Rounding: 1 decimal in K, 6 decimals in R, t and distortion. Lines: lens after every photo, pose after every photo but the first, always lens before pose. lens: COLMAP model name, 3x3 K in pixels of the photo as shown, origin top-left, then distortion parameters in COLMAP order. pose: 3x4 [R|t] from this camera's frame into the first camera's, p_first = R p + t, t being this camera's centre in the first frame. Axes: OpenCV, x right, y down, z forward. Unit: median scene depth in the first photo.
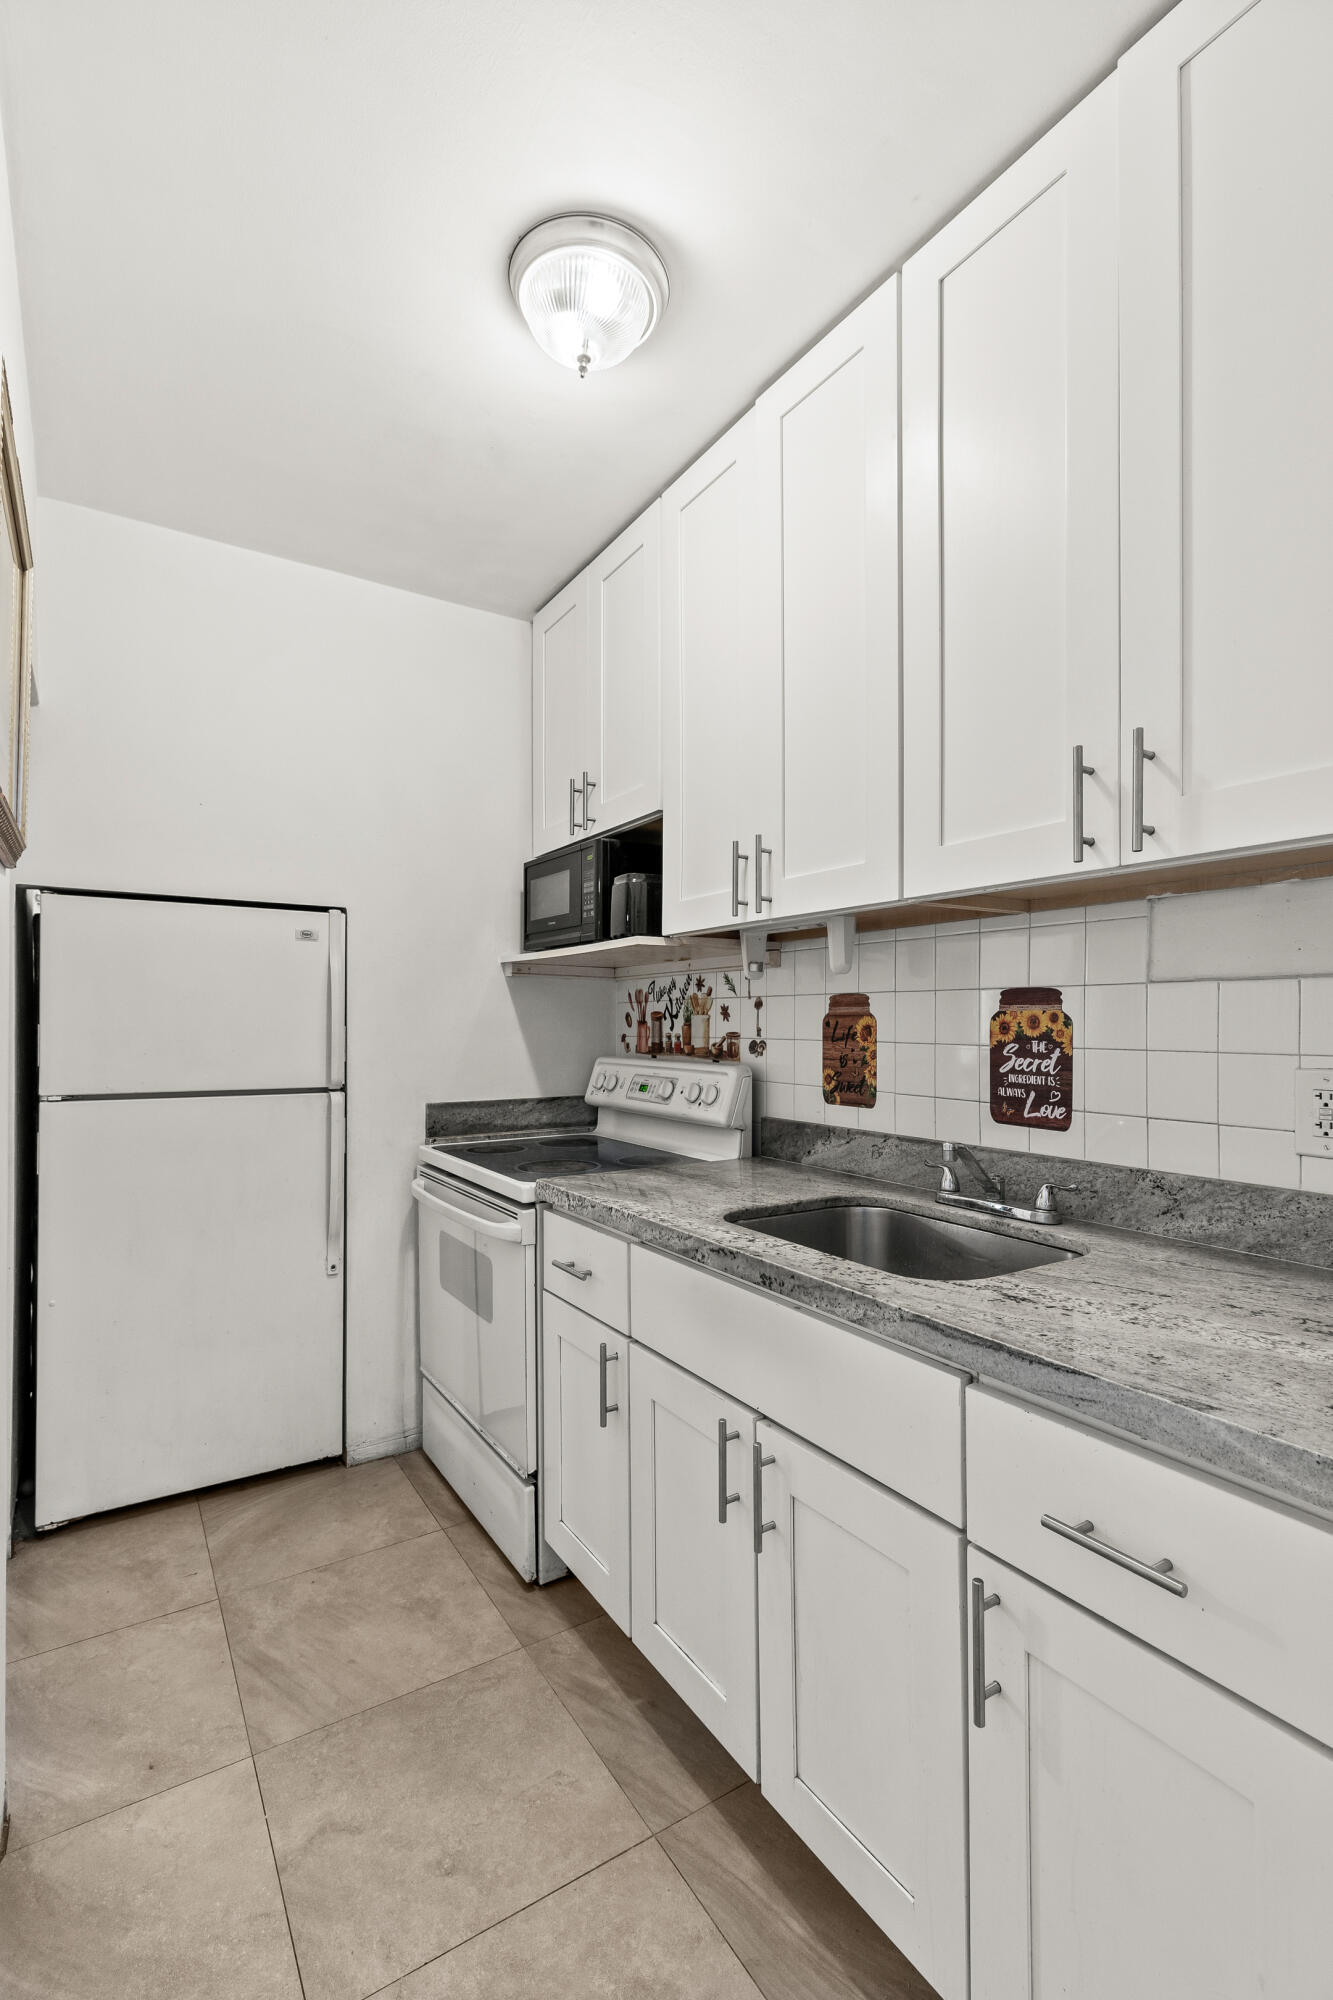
lens RADIAL K [[934.2, 0, 755.8], [0, 934.2, 1015.5], [0, 0, 1]] dist [0.009733, 0.000098]
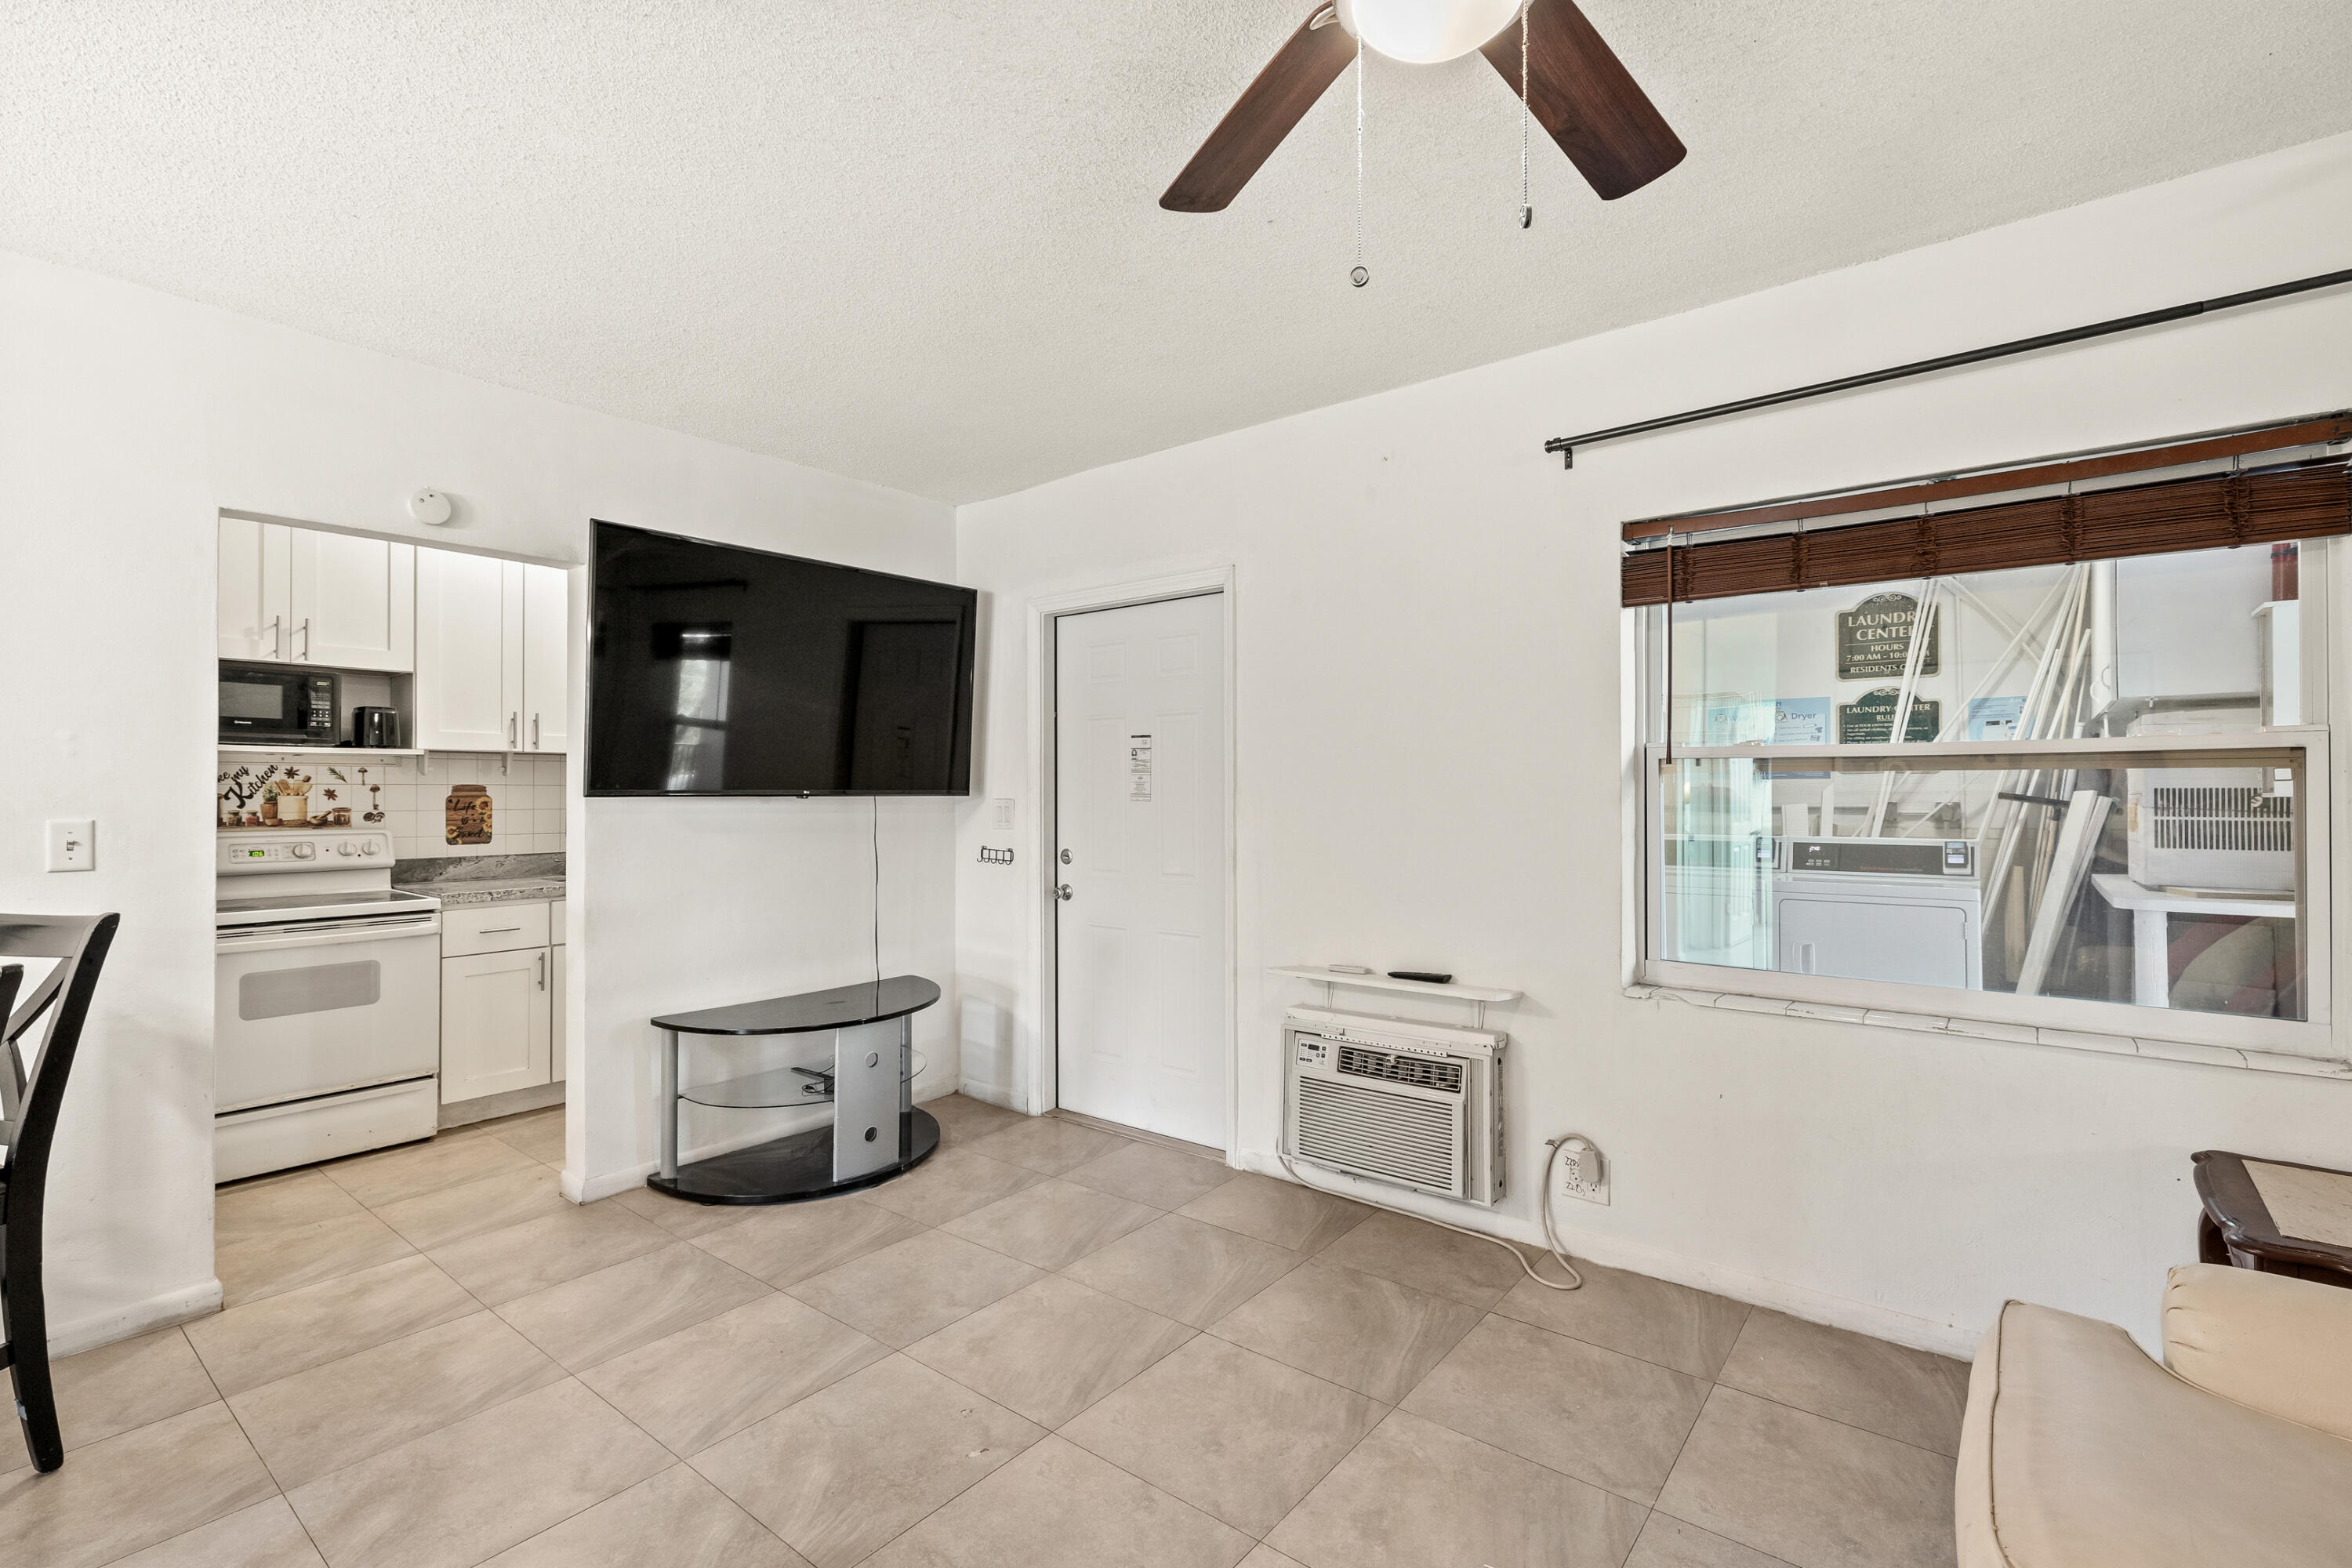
lens RADIAL K [[1046.2, 0, 1038.2], [0, 1046.2, 786.1], [0, 0, 1]] dist [-0.000009, -0.000200]
pose [[-0.218704, 0.002532, 0.975788, -2.176772], [-0.007488, 0.999963, -0.004273, -0.019939], [-0.975763, -0.008241, -0.218677, 0.338566]]
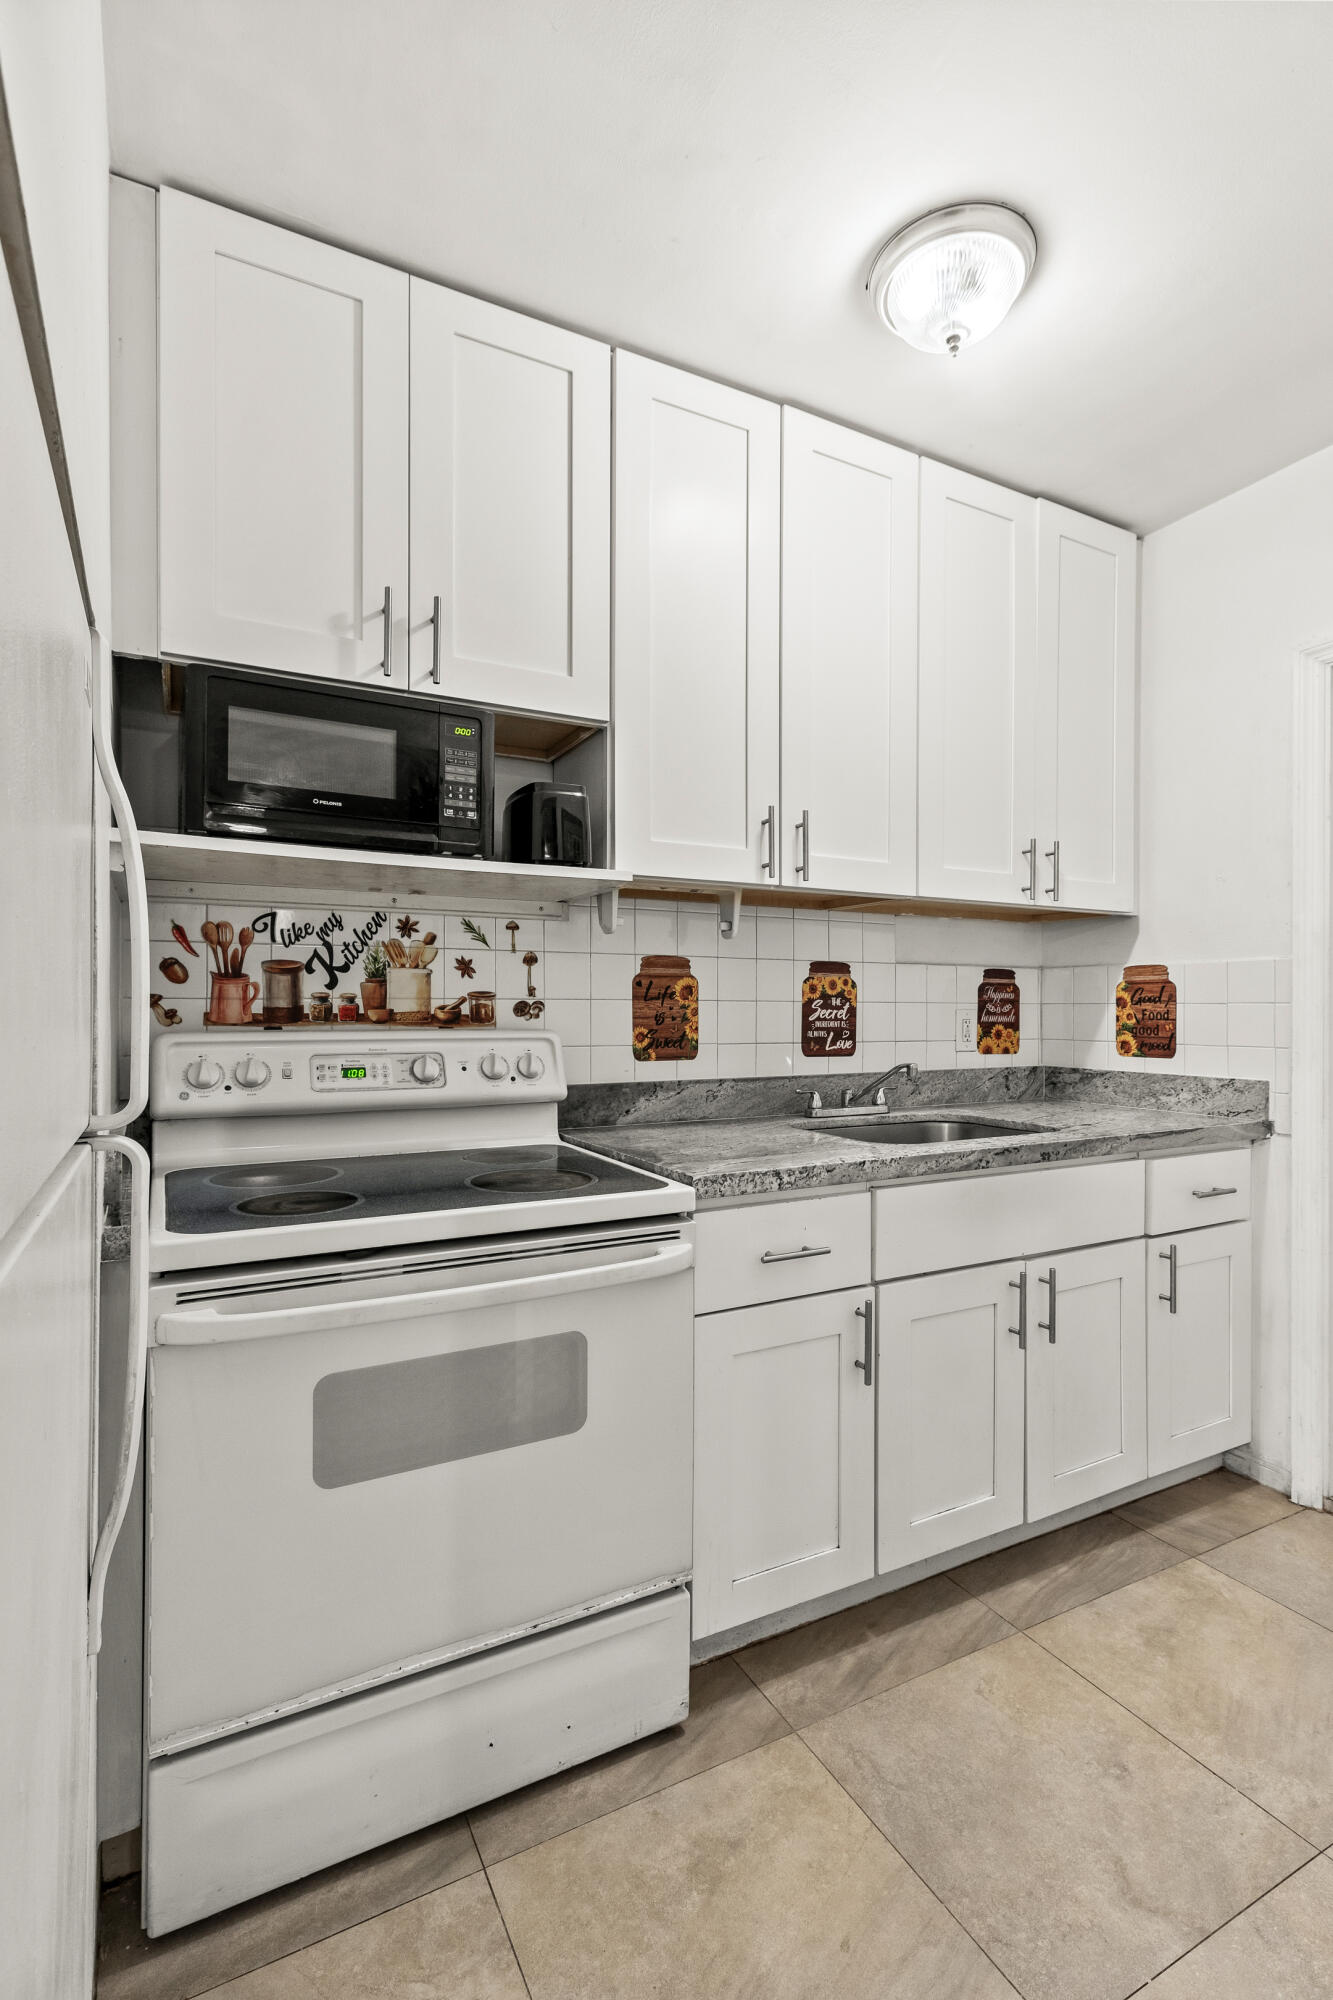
lens RADIAL K [[873.2, 0, 585.4], [0, 873.2, 1010.5], [0, 0, 1]] dist [0.005518, -0.000518]
pose [[0.175422, 0.001340, 0.984492, -0.887497], [-0.006529, 0.999979, -0.000198, 0.039648], [-0.984472, -0.006393, 0.175427, 0.903161]]
